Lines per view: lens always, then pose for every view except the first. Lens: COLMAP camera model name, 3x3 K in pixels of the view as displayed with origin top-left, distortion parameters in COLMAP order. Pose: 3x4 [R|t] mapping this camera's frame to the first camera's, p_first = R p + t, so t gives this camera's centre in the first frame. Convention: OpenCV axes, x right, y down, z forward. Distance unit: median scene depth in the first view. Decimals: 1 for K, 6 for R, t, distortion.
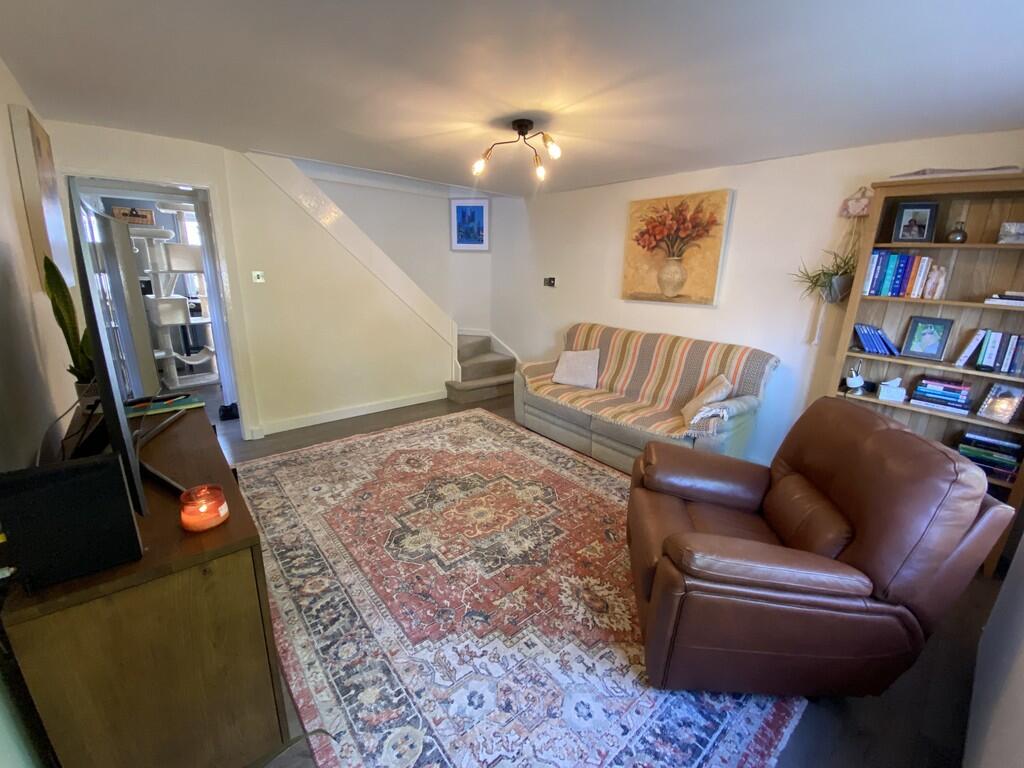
lens RADIAL K [[417.0, 0, 512.0], [0, 417.0, 384.0], [0, 0, 1]] dist [0.038056, -0.025819]
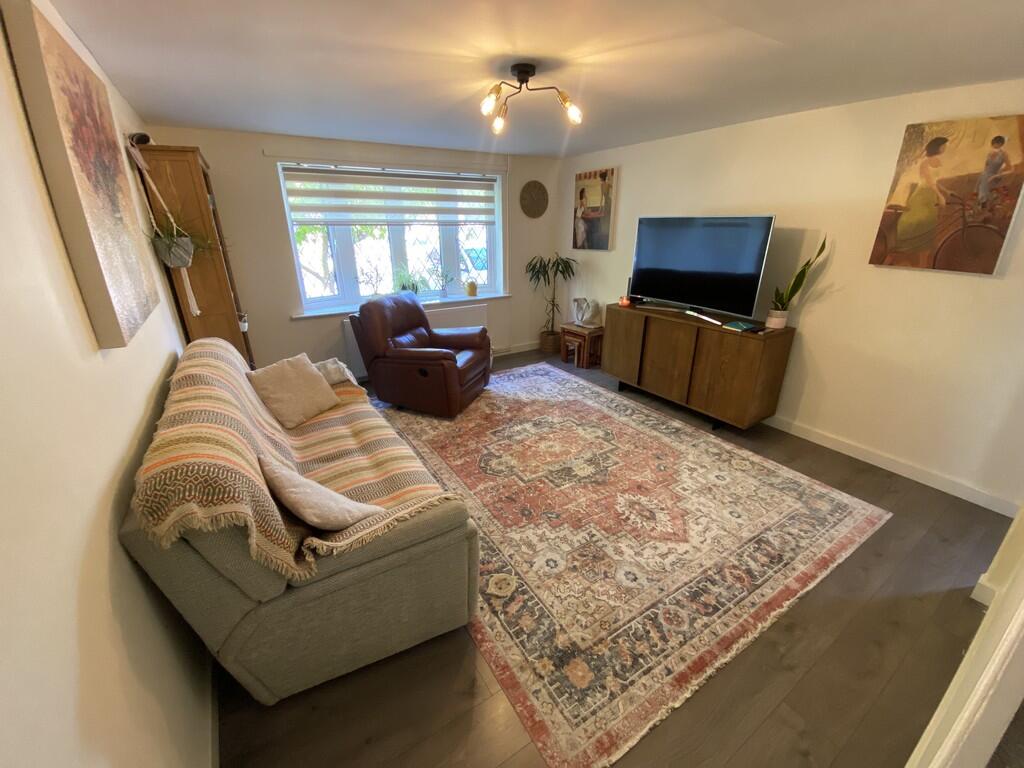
lens RADIAL K [[417.0, 0, 512.0], [0, 417.0, 384.0], [0, 0, 1]] dist [0.038056, -0.025819]
pose [[-0.990207, -0.075100, 0.117687, -0.093040], [0.008983, 0.806964, 0.590533, -0.549223], [-0.139319, 0.585807, -0.798386, 1.871047]]
